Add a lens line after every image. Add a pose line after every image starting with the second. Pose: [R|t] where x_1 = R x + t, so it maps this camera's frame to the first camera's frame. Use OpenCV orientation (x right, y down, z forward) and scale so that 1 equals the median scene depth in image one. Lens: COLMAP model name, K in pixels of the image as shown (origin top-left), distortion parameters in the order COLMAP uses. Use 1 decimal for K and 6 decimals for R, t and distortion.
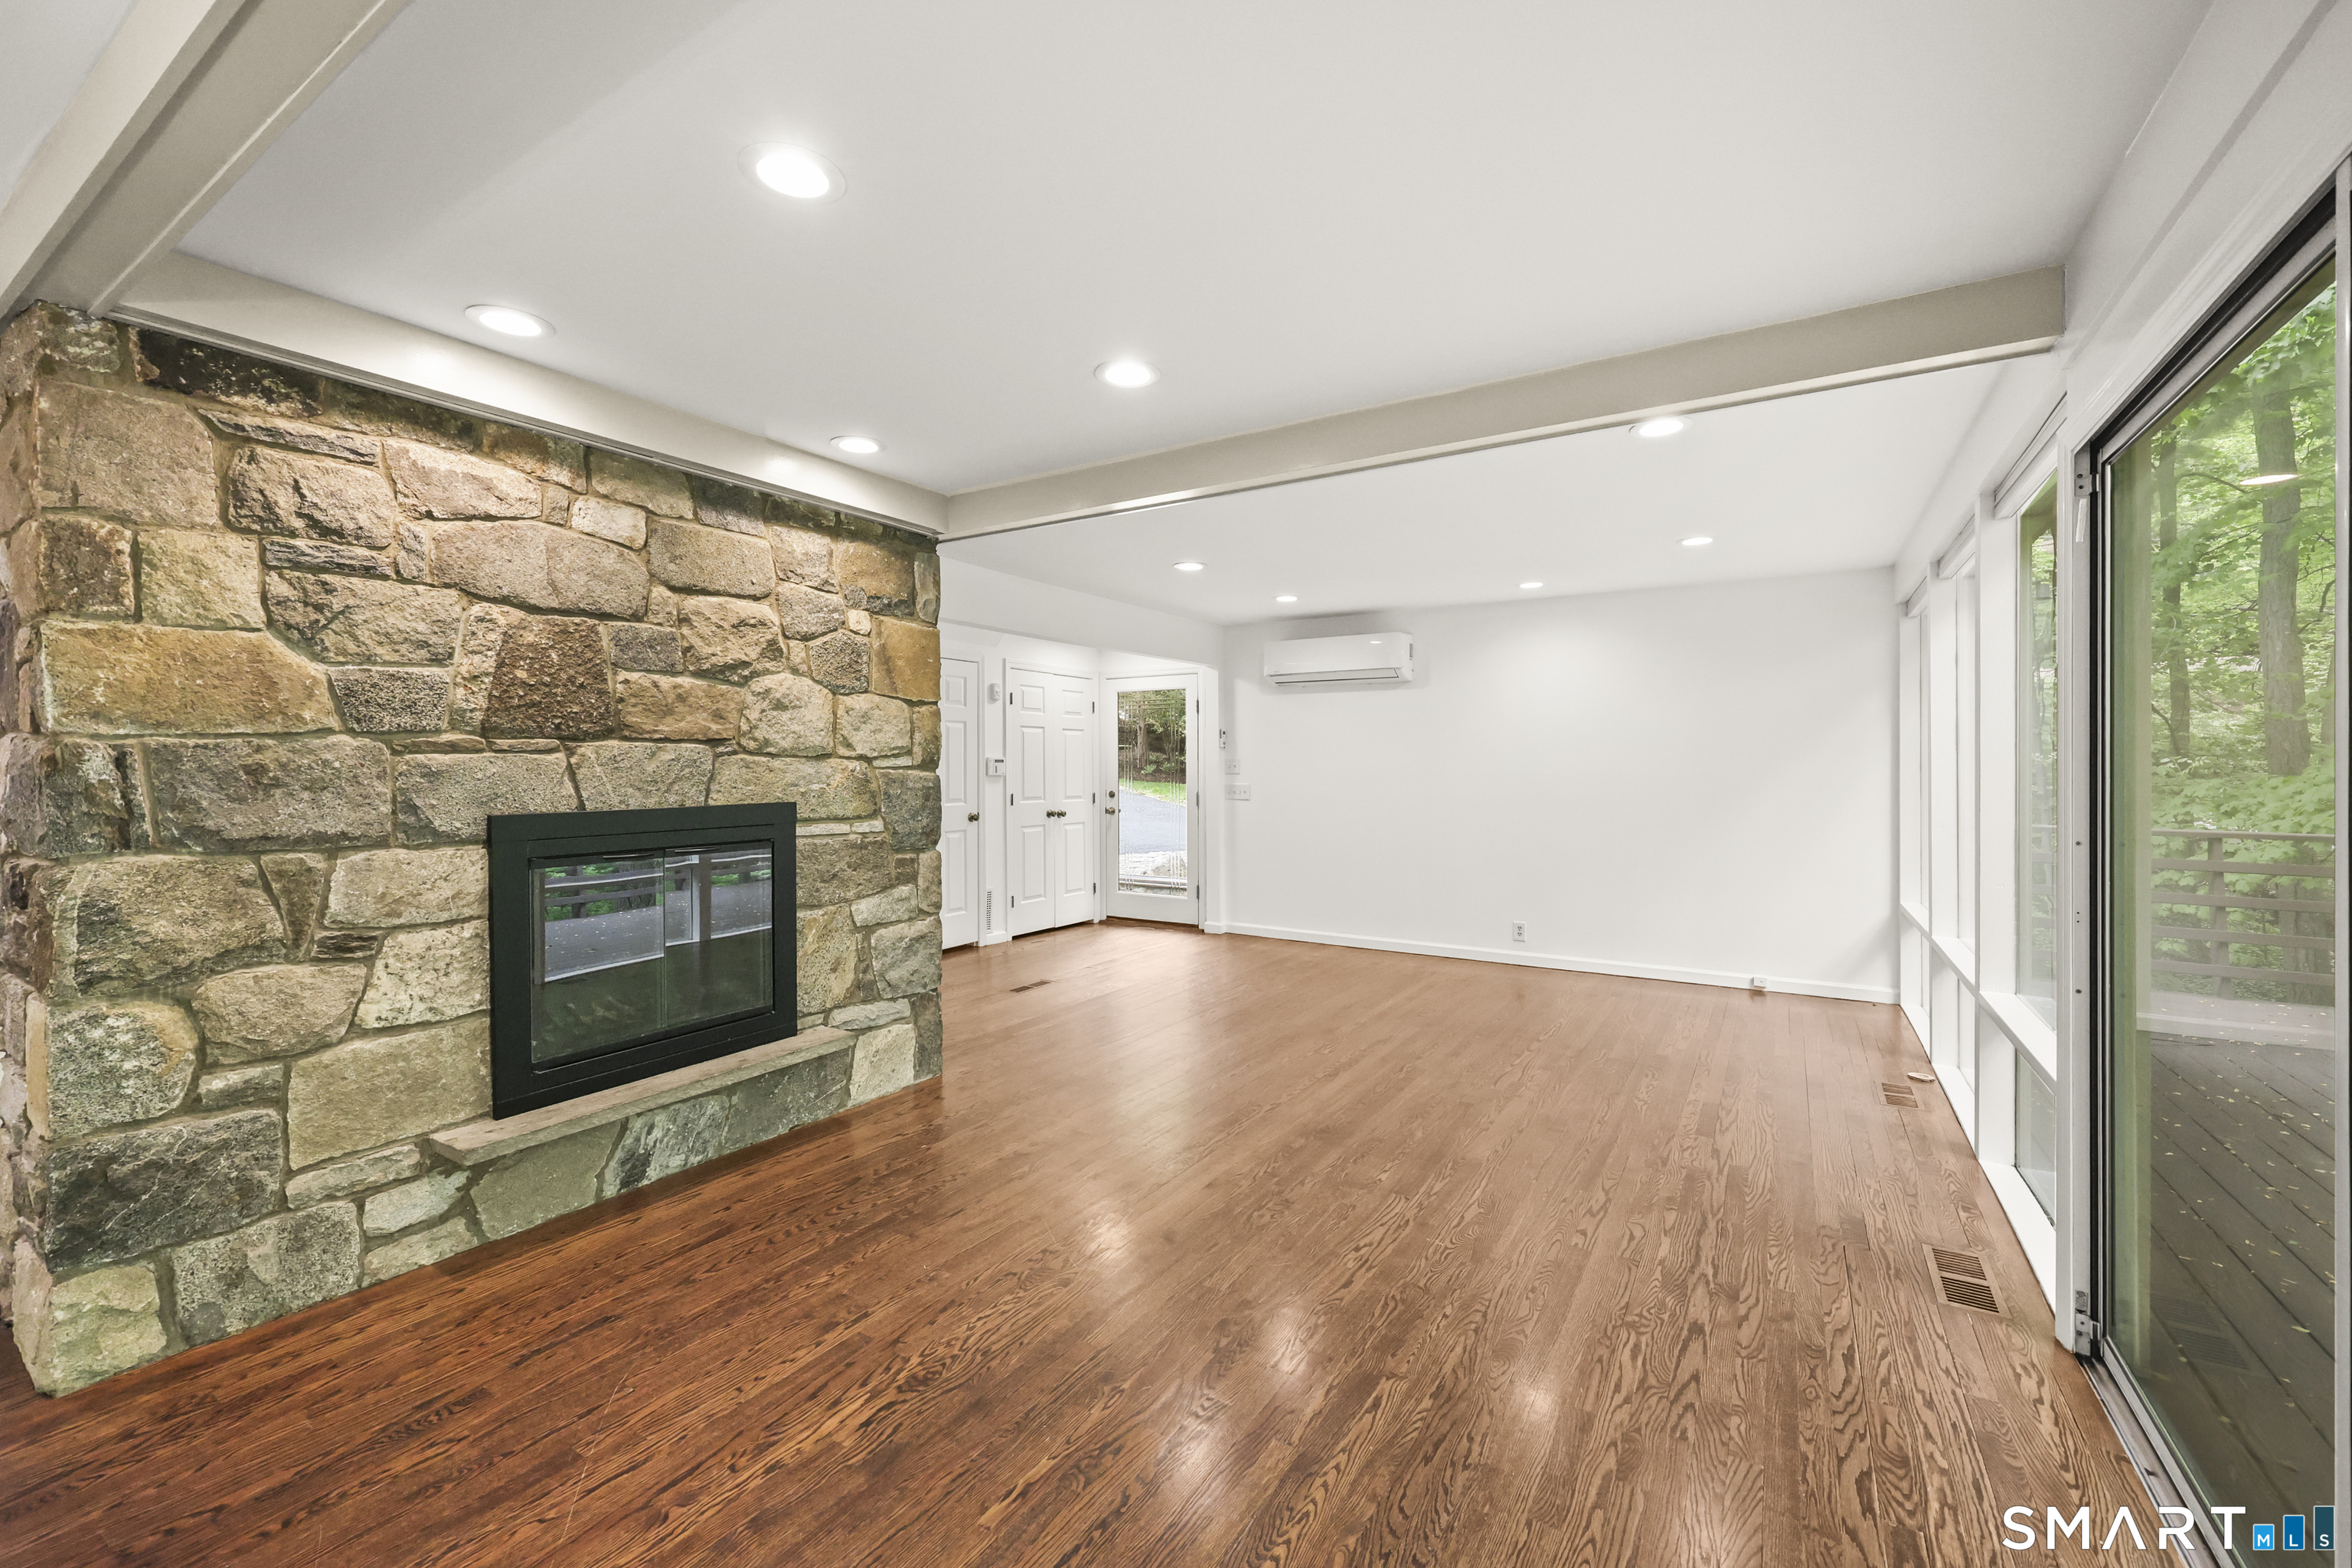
lens RADIAL K [[950.3, 0, 1181.6], [0, 950.3, 771.7], [0, 0, 1]] dist [0.001062, 0.000224]
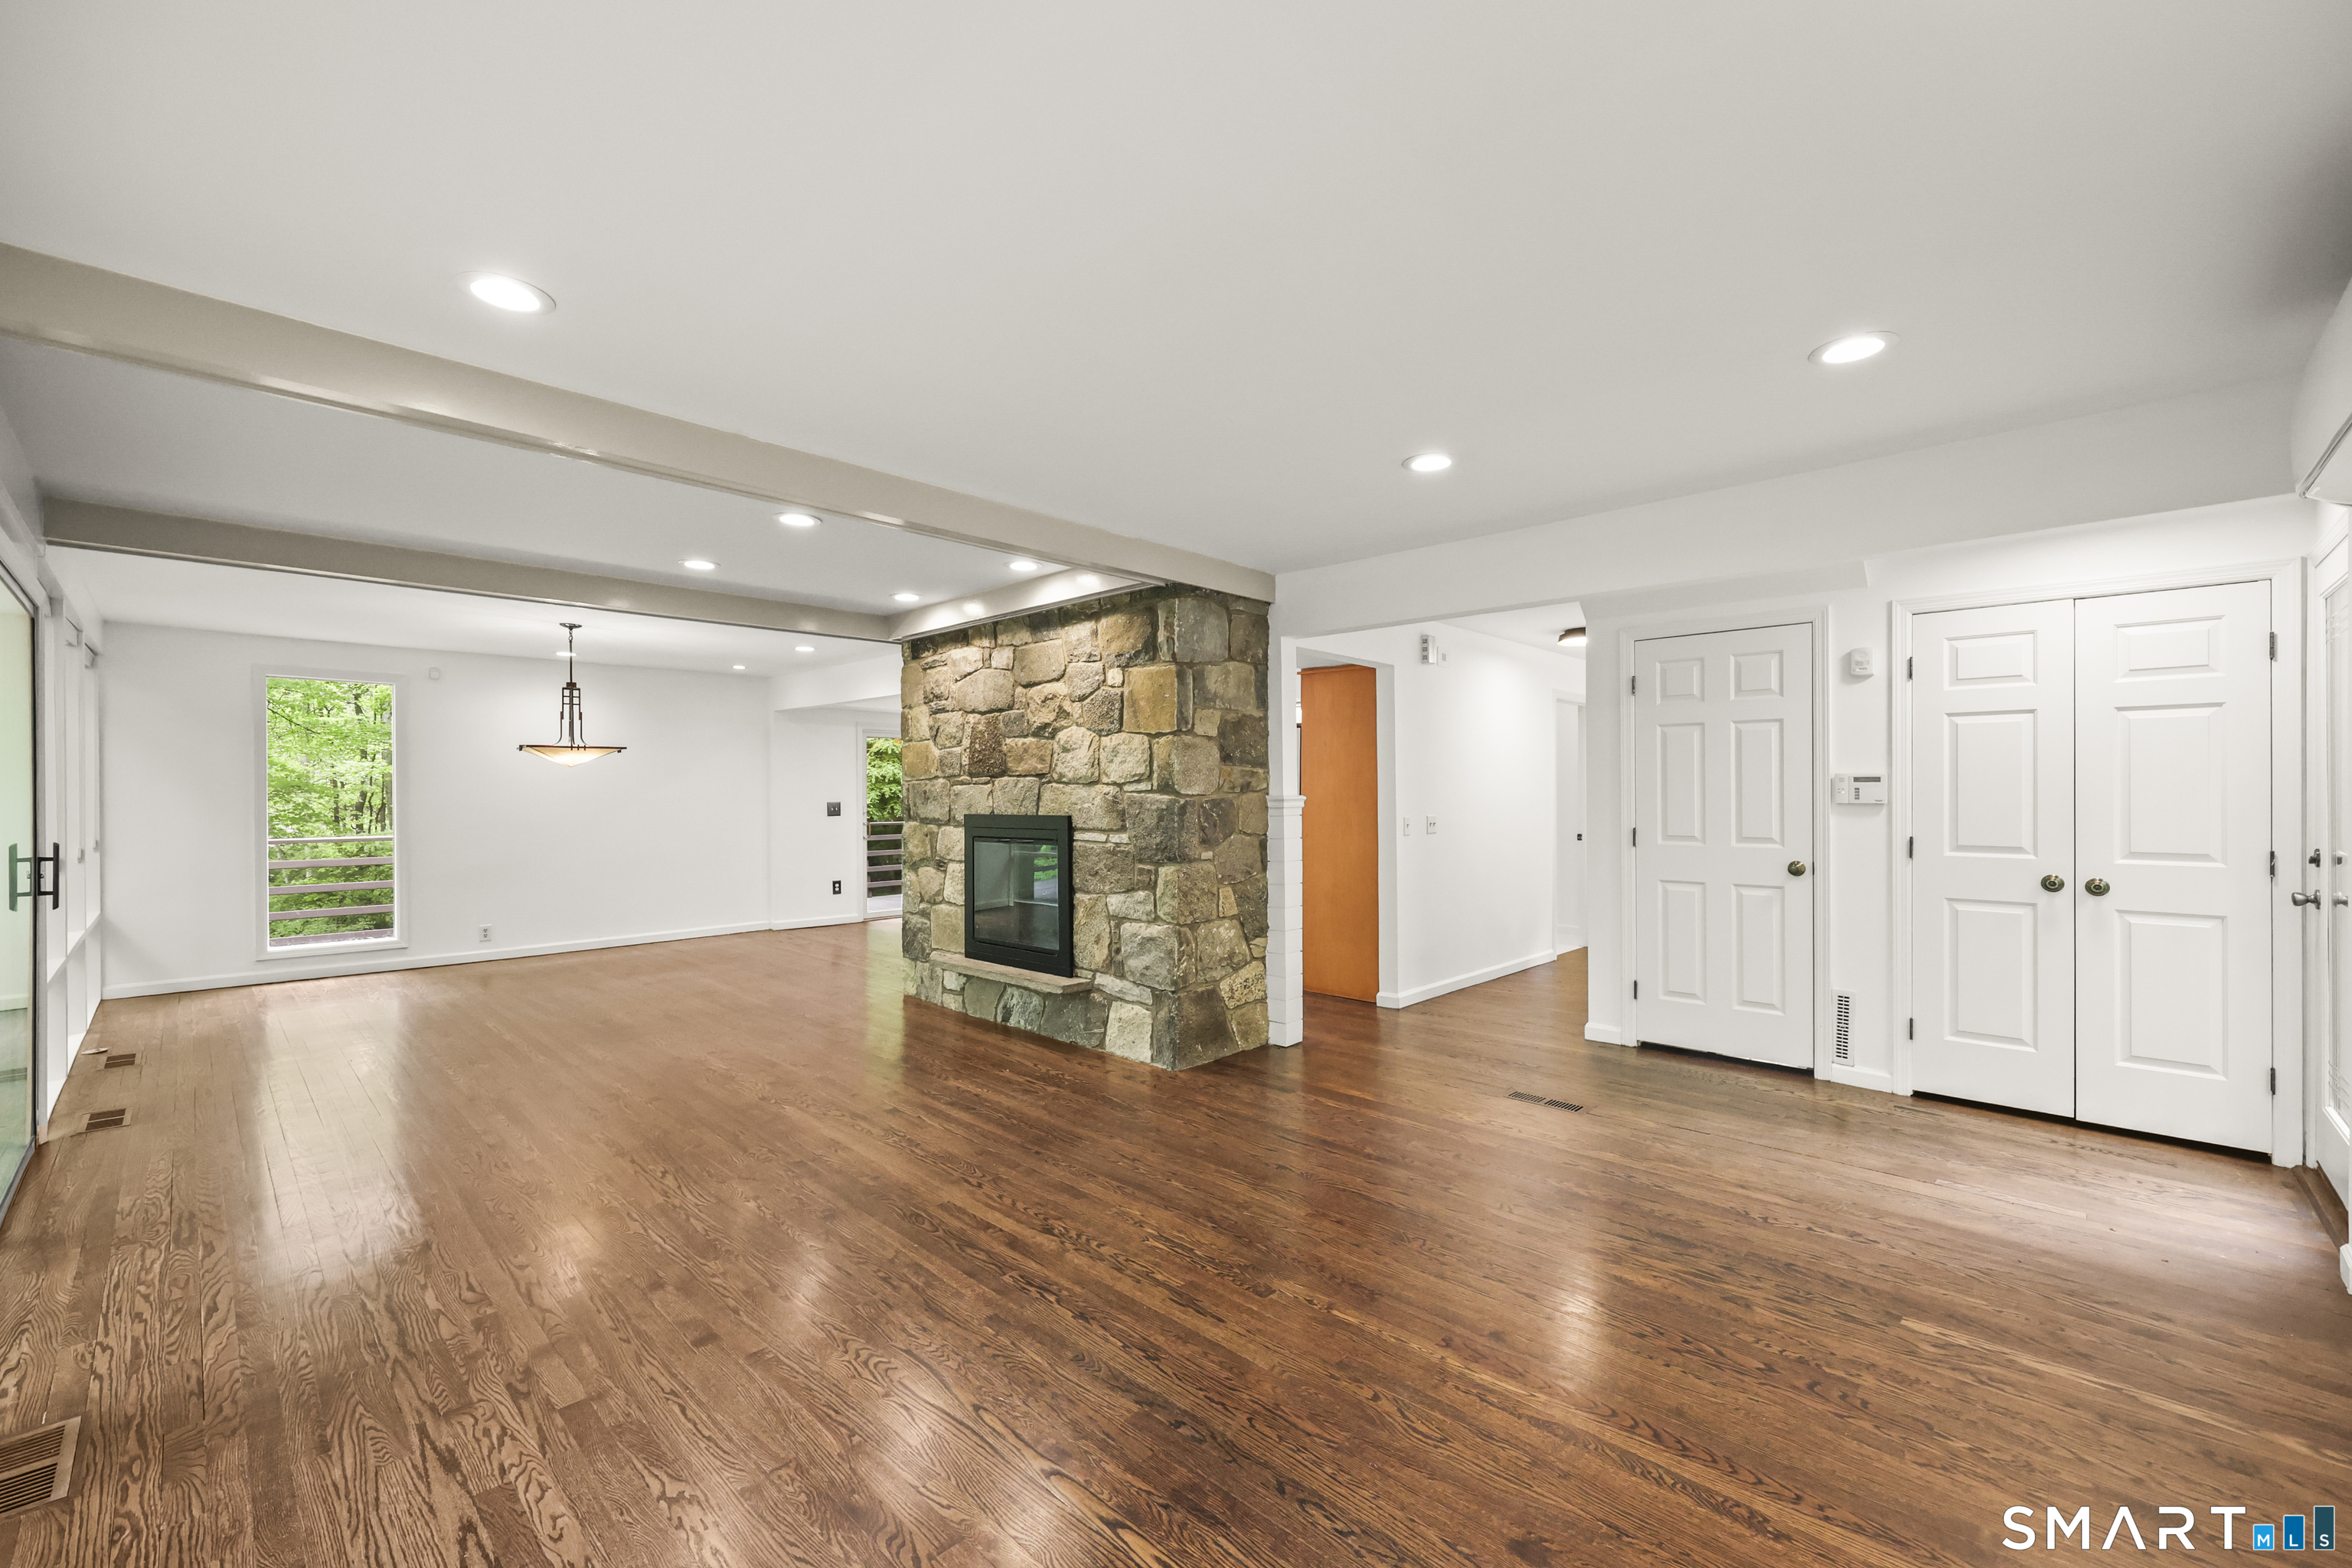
lens RADIAL K [[955.8, 0, 1181.6], [0, 955.8, 793.2], [0, 0, 1]] dist [0.000048, 0.000080]
pose [[-0.201174, 0.004411, -0.979545, 1.005806], [-0.001854, 0.999986, 0.004884, -0.009527], [0.979554, 0.002798, -0.201164, 1.500981]]
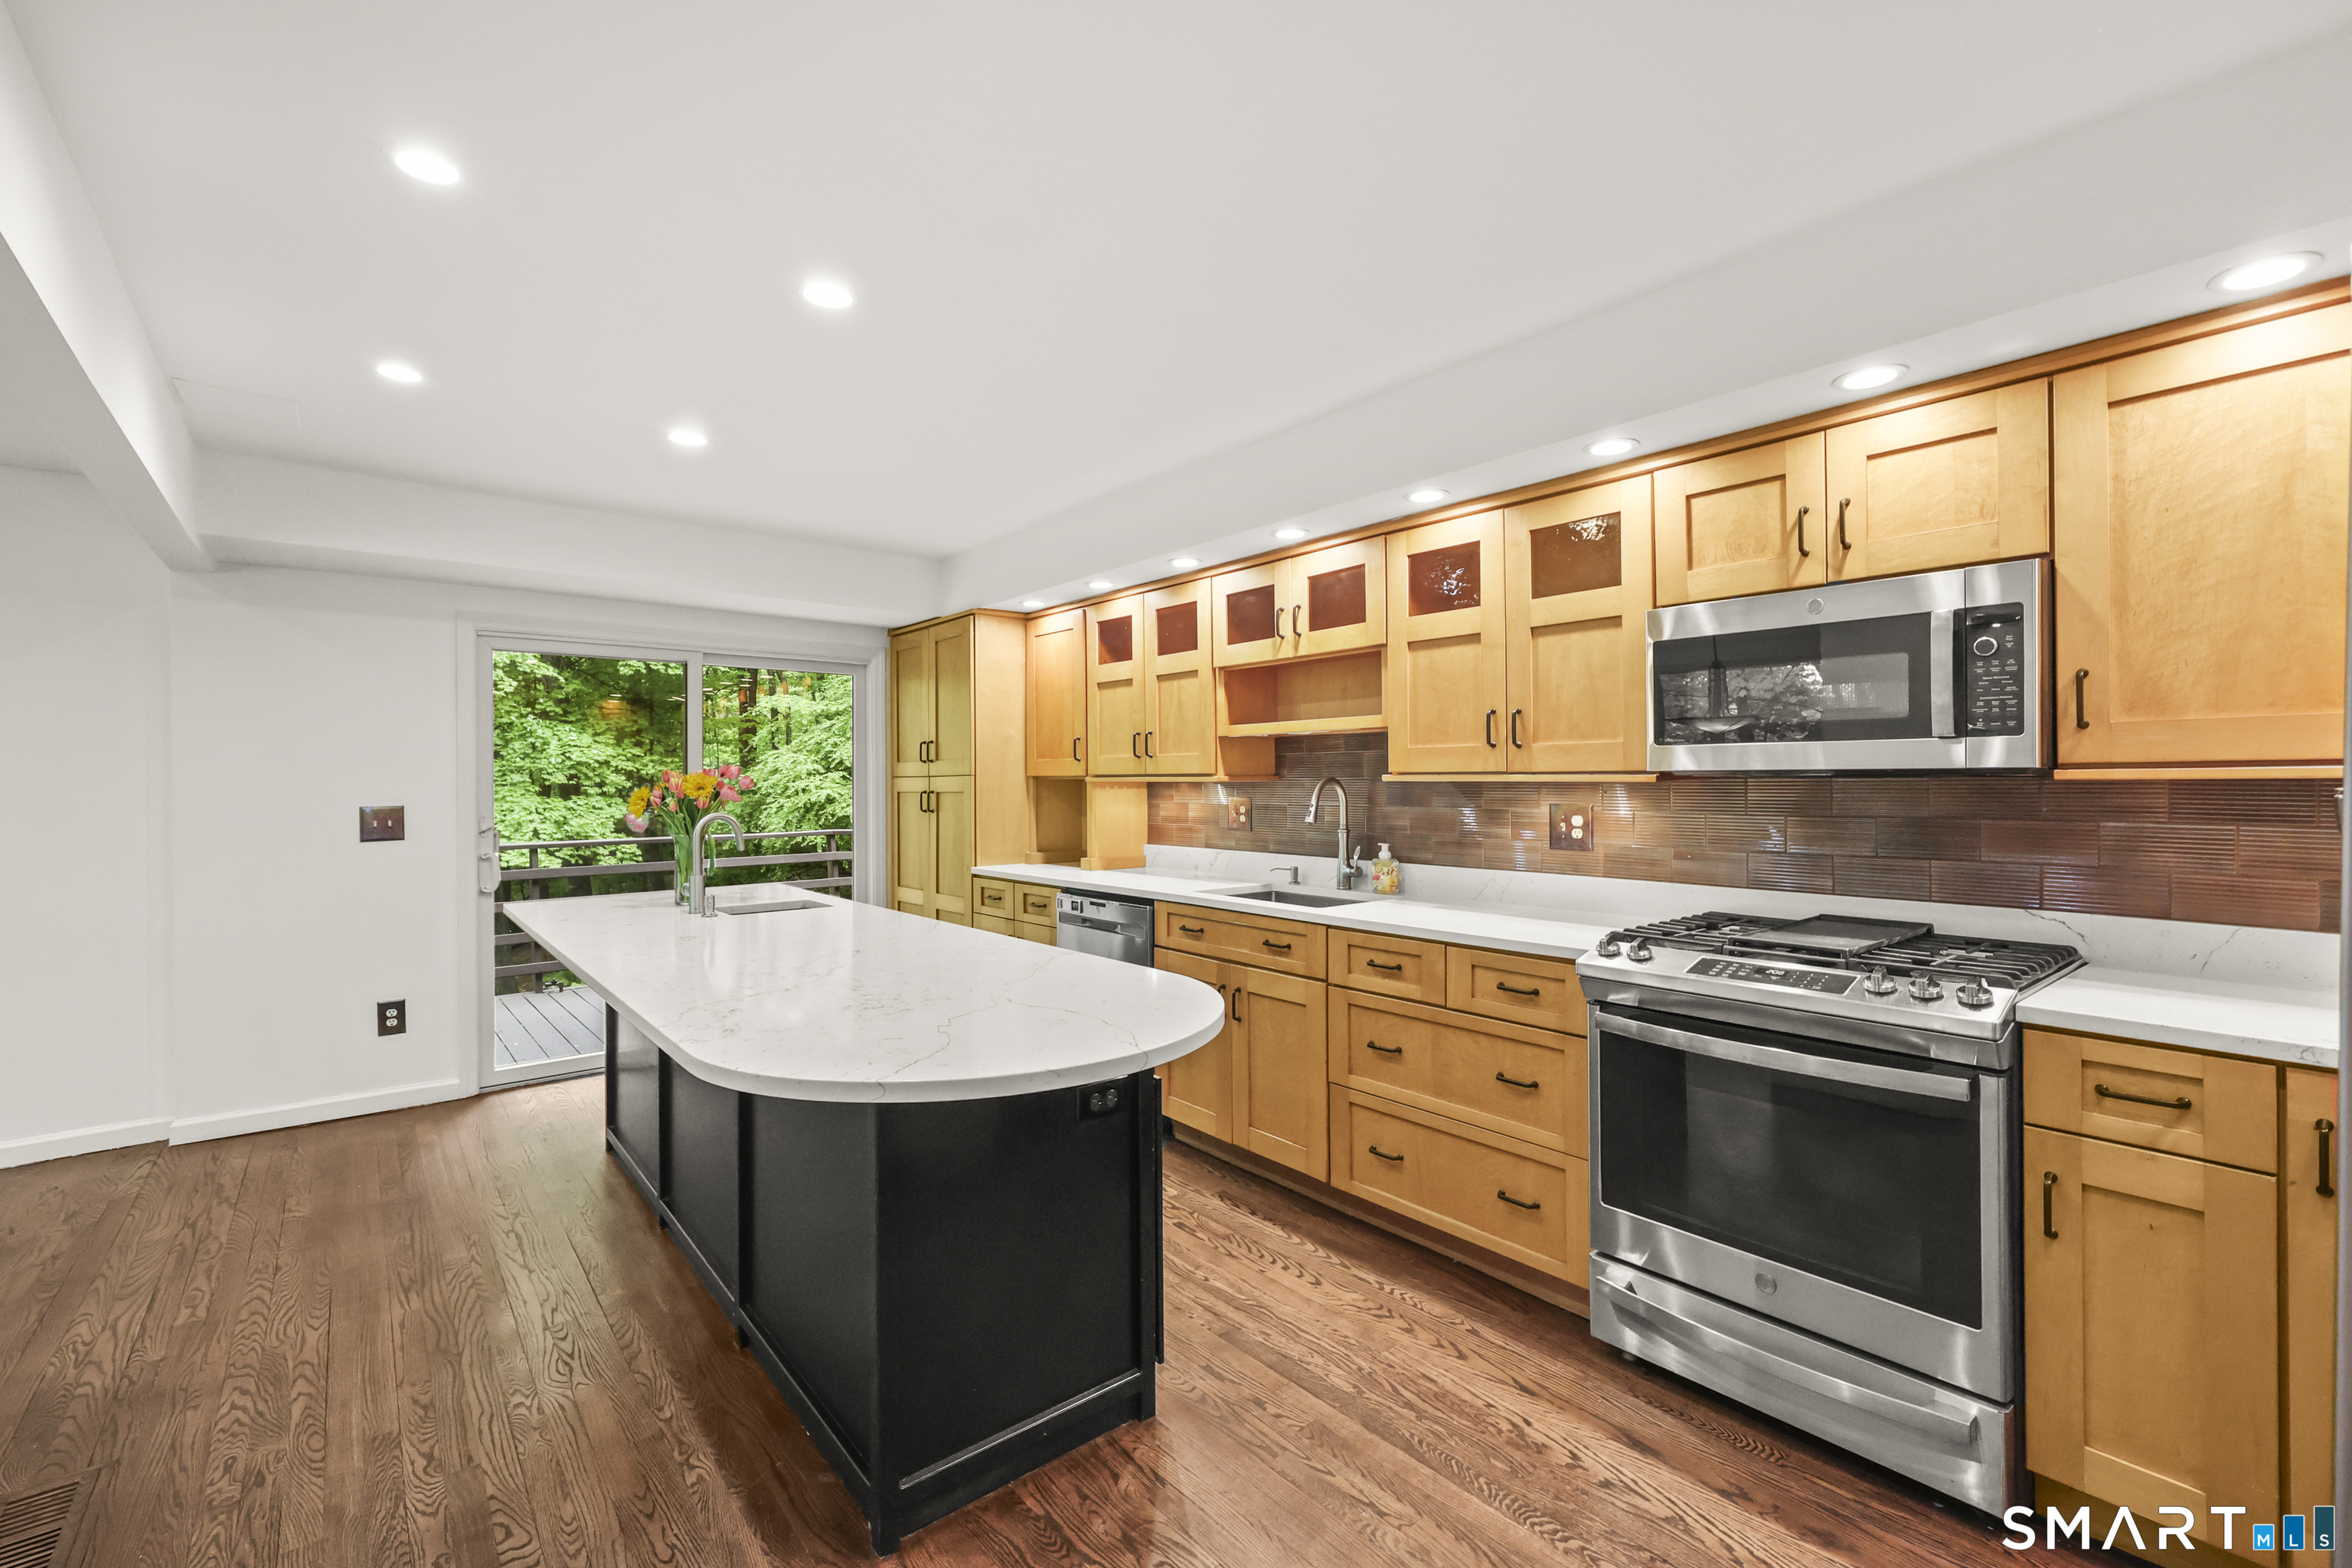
lens RADIAL K [[1009.5, 0, 1179.6], [0, 1009.5, 775.6], [0, 0, 1]] dist [0.000910, -0.000294]
pose [[-0.319771, 0.001130, -0.947494, -0.742177], [0.000689, 0.999999, 0.000961, -0.003721], [0.947495, -0.000346, -0.319771, 1.203528]]
